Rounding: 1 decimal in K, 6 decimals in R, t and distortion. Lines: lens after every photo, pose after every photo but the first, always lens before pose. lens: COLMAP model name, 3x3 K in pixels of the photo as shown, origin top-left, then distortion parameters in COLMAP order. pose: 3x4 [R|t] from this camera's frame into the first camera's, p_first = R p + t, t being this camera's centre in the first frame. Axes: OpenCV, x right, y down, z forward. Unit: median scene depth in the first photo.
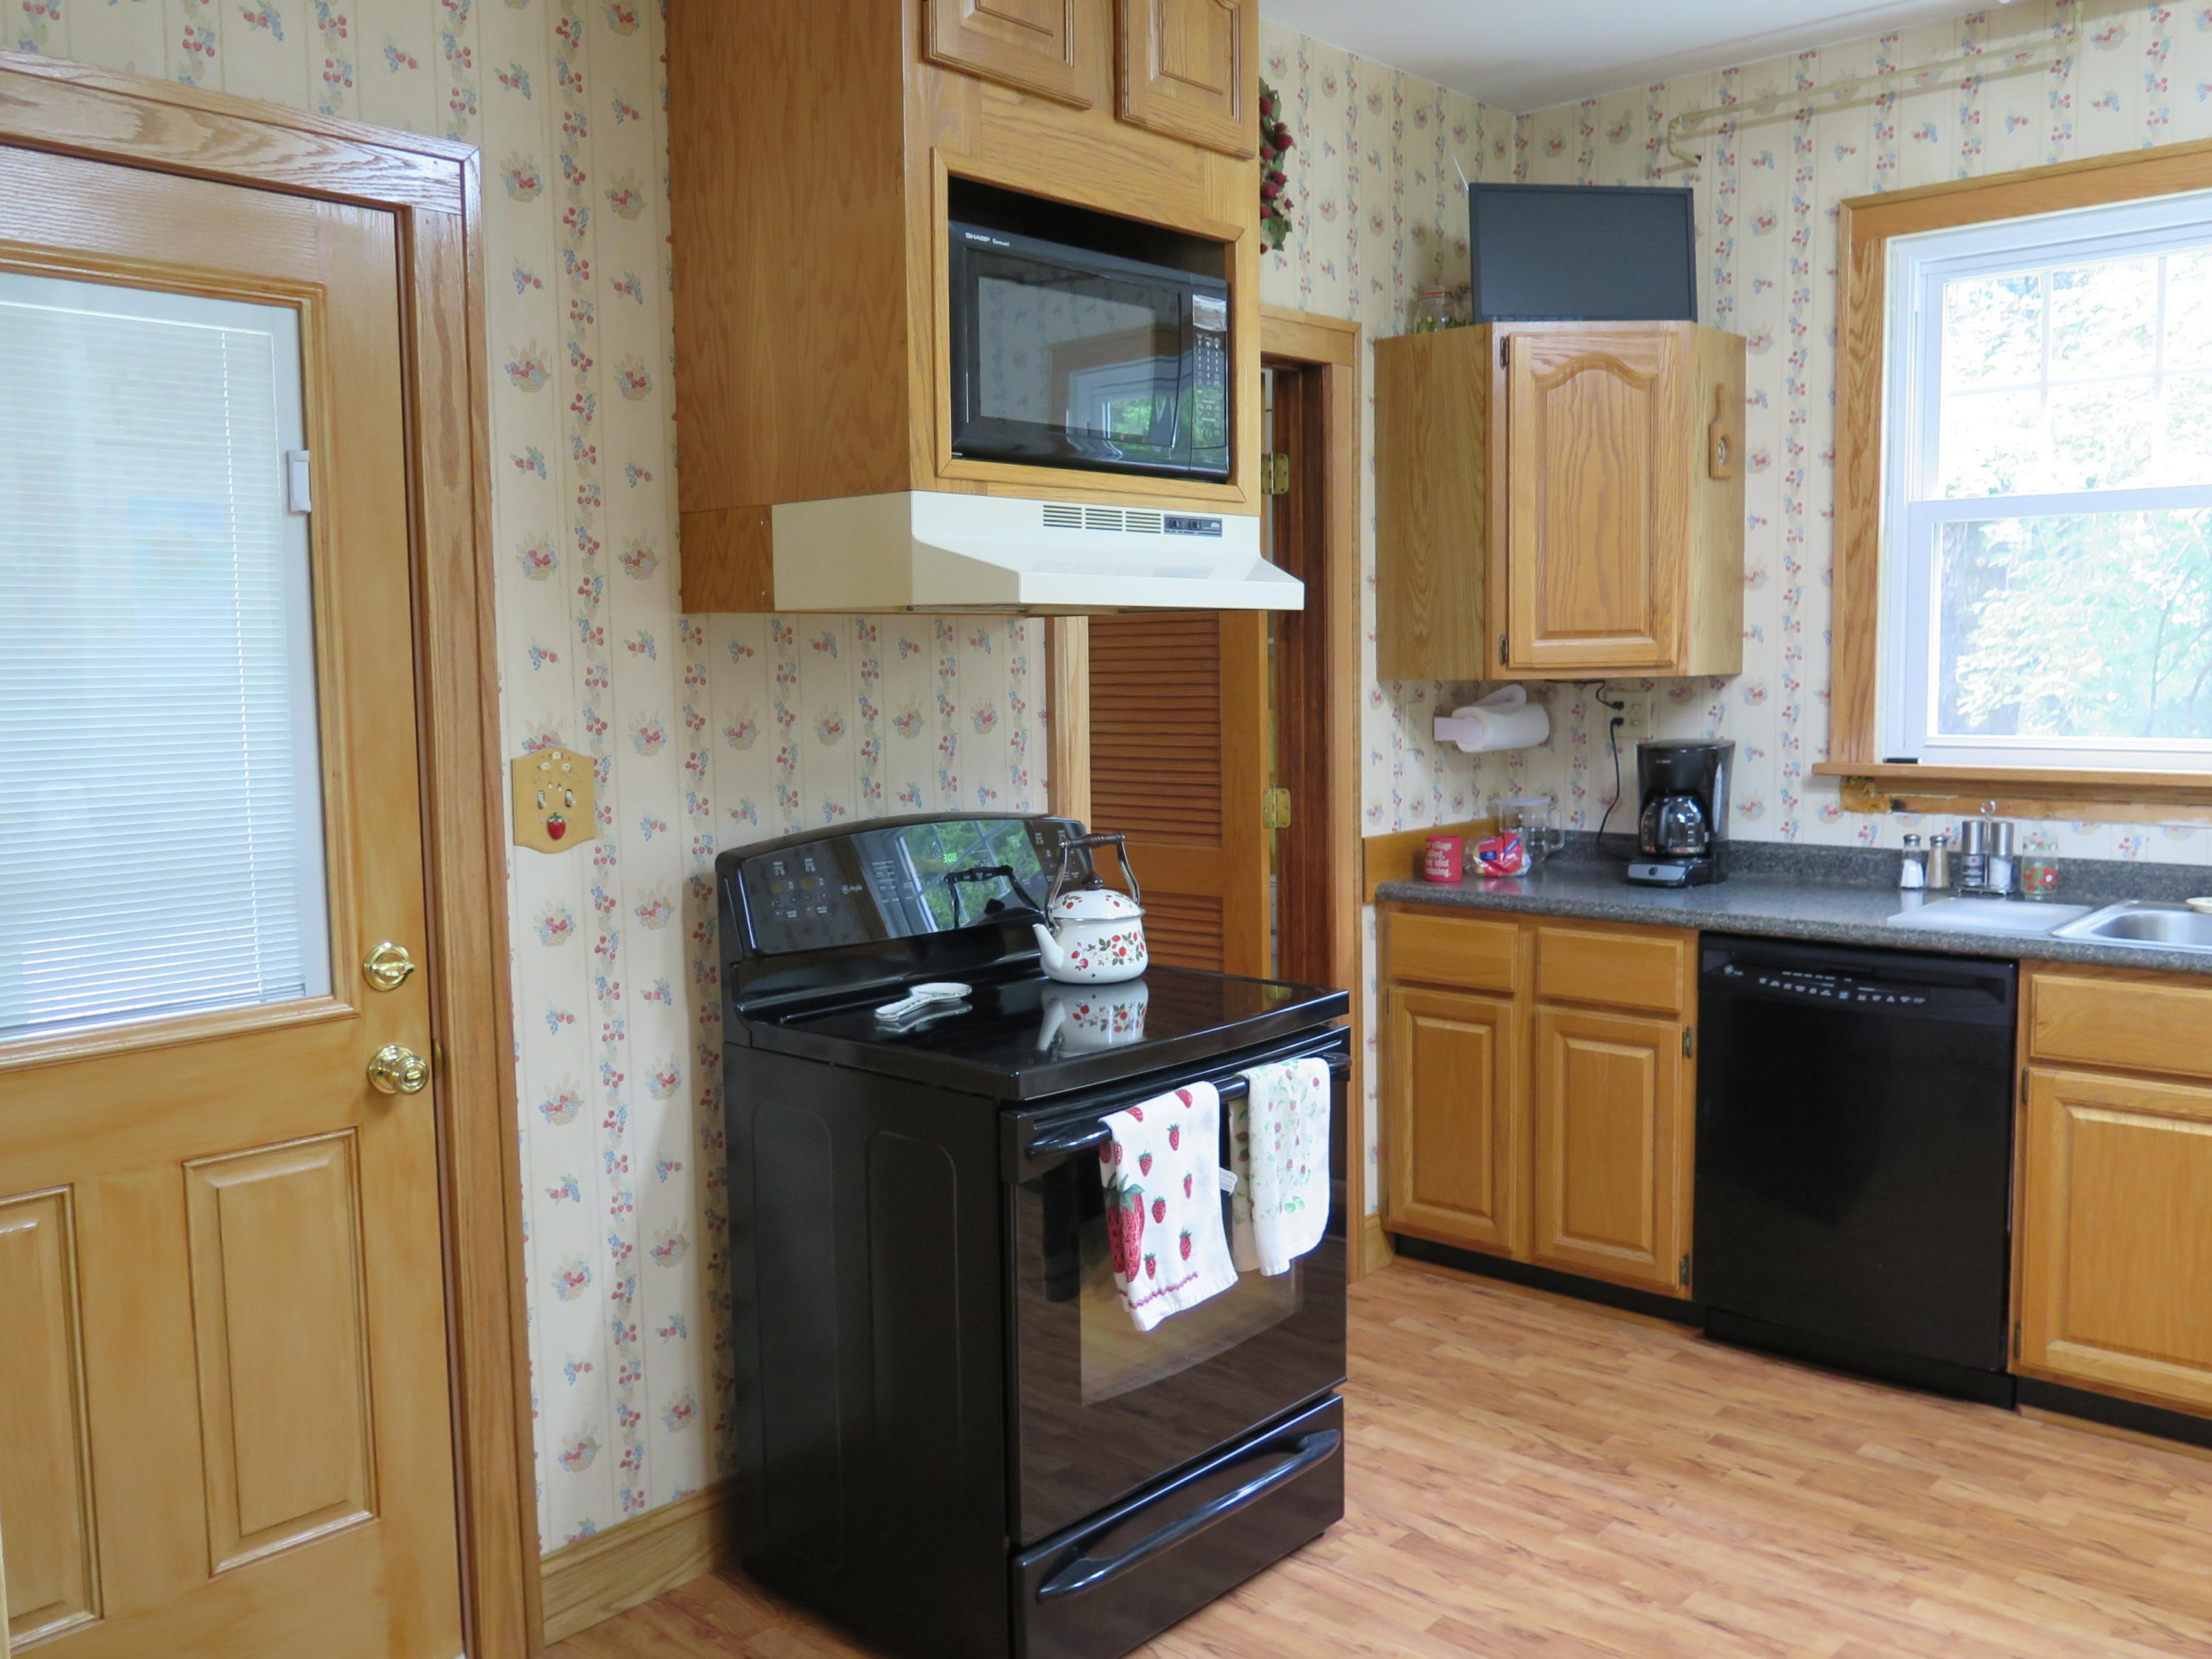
lens RADIAL K [[1852.8, 0, 1118.0], [0, 1852.8, 812.9], [0, 0, 1]] dist [-0.017096, 0.004887]
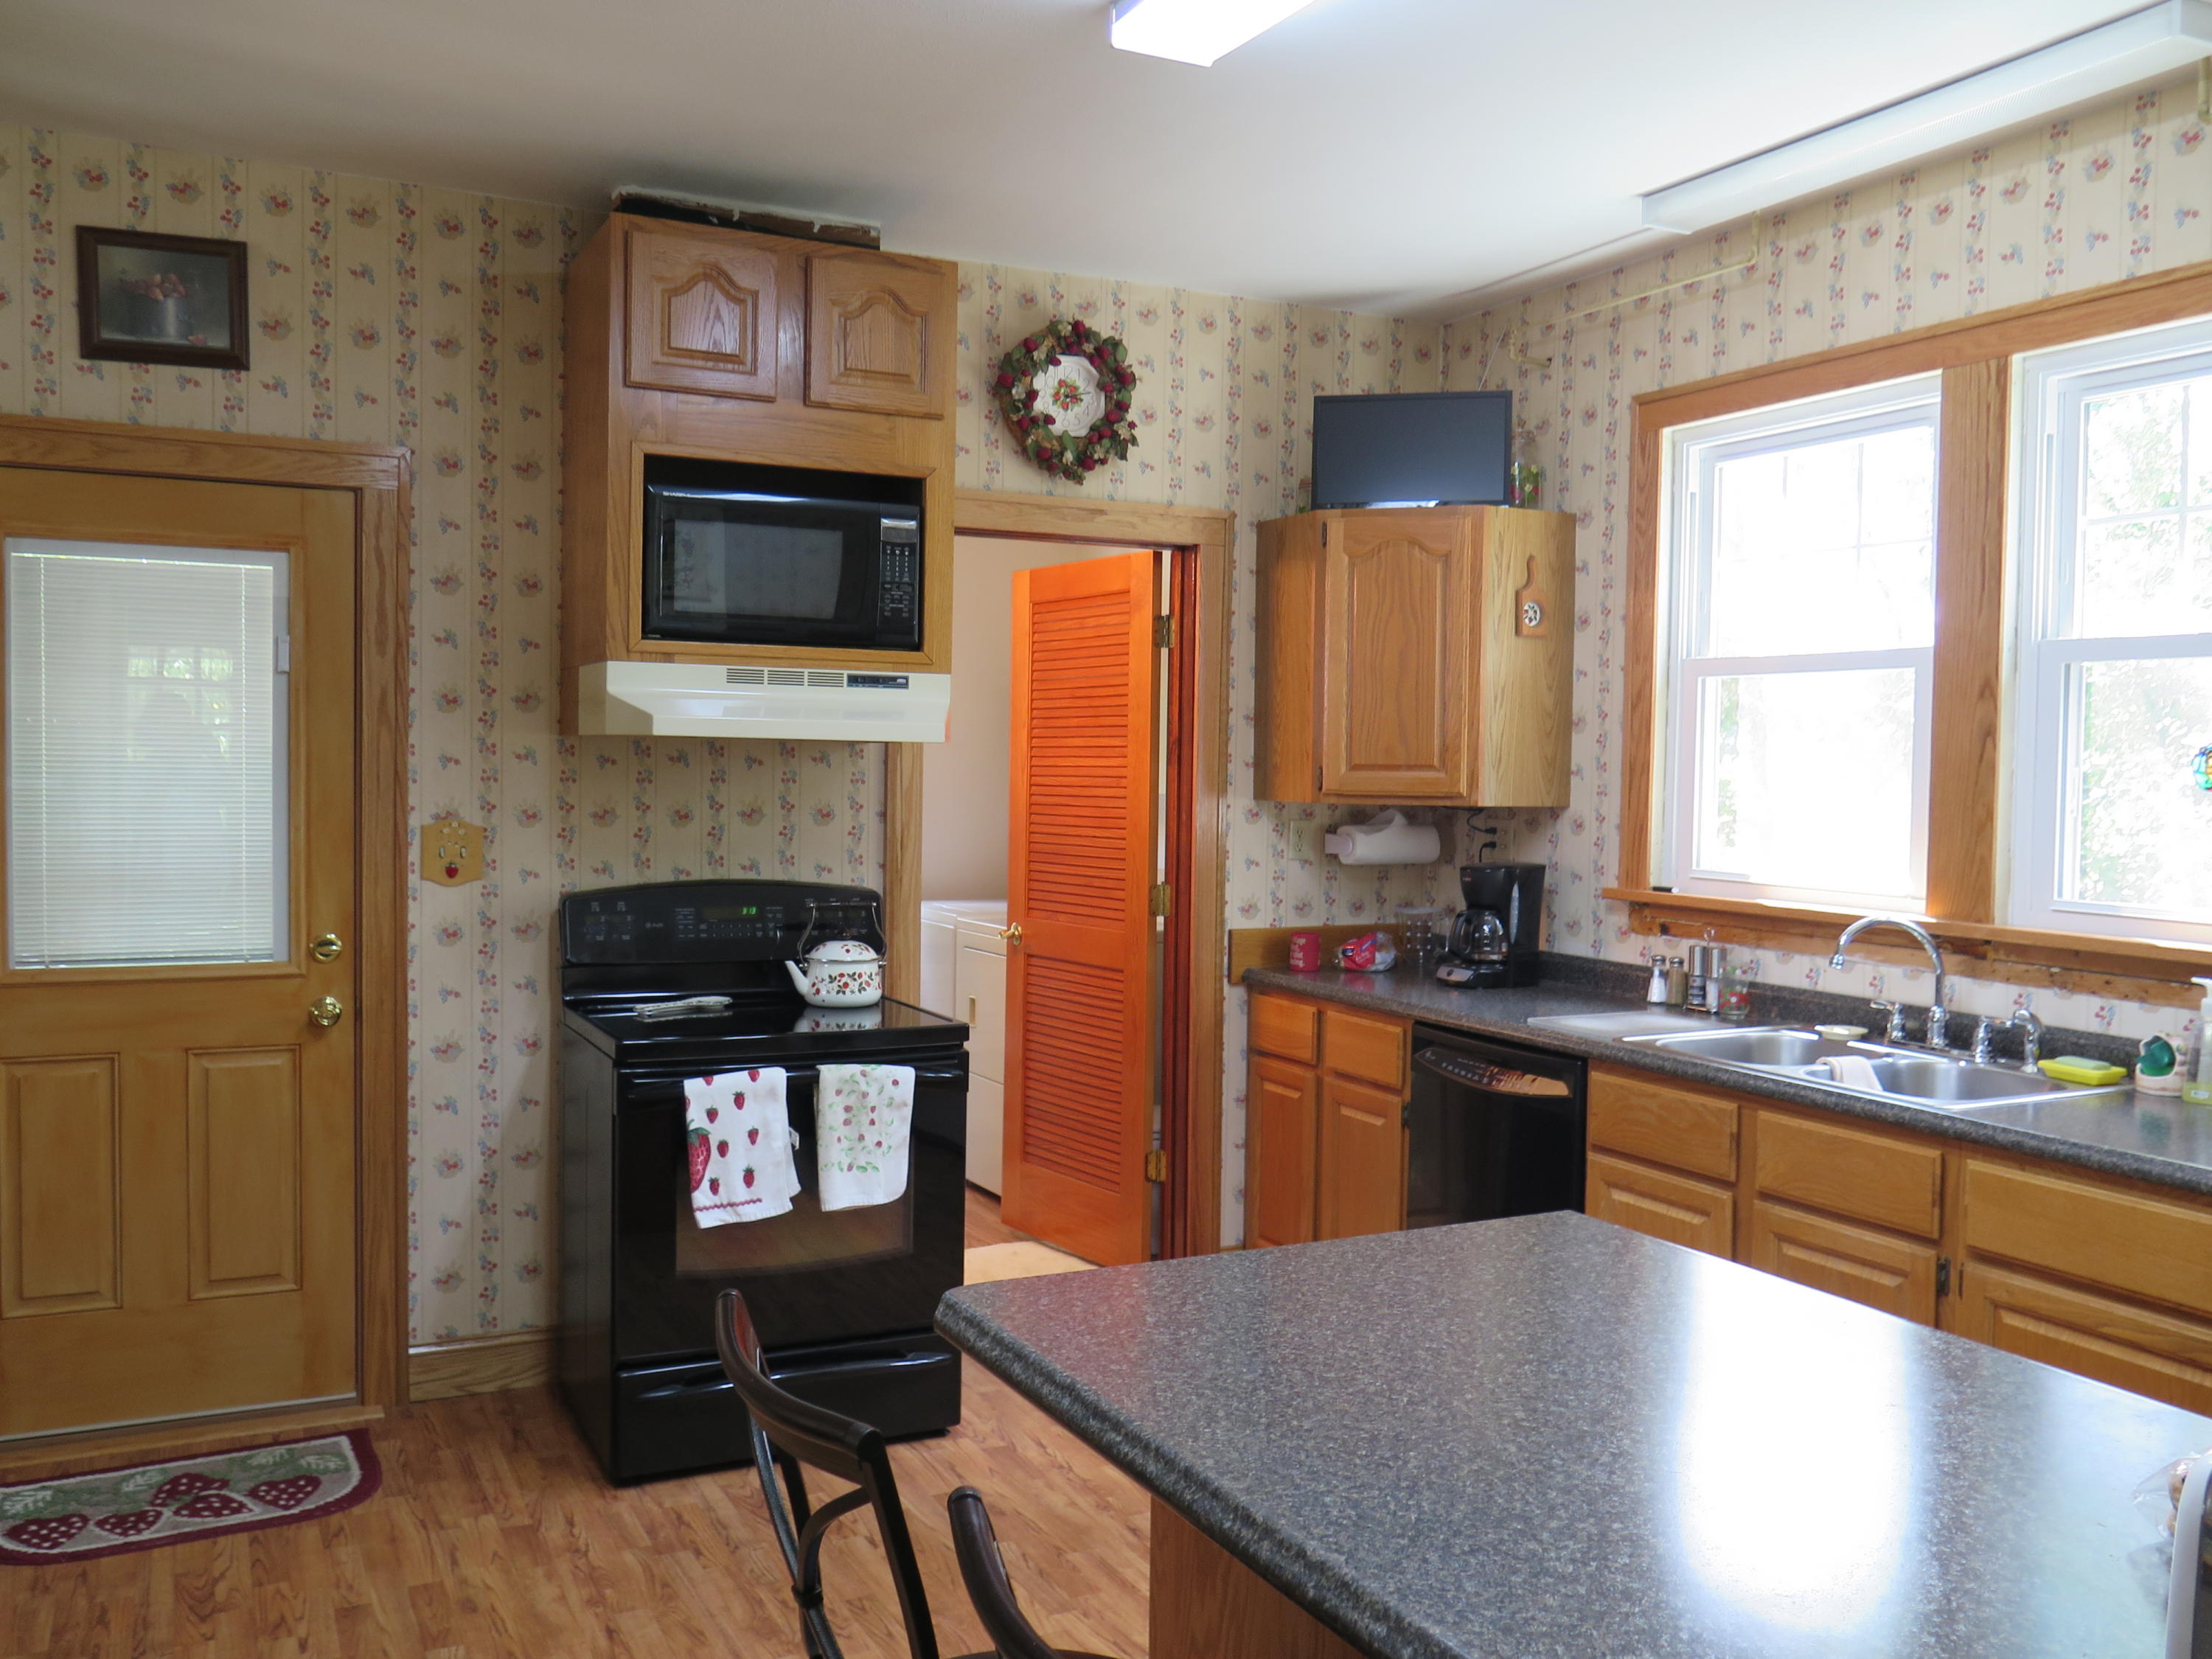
lens RADIAL K [[1852.8, 0, 1104.5], [0, 1852.8, 823.8], [0, 0, 1]] dist [-0.017096, 0.004887]
pose [[0.929151, 0.042188, -0.367284, 0.727247], [-0.061543, 0.997256, -0.041142, -0.000782], [0.364541, 0.060831, 0.929198, -0.235117]]
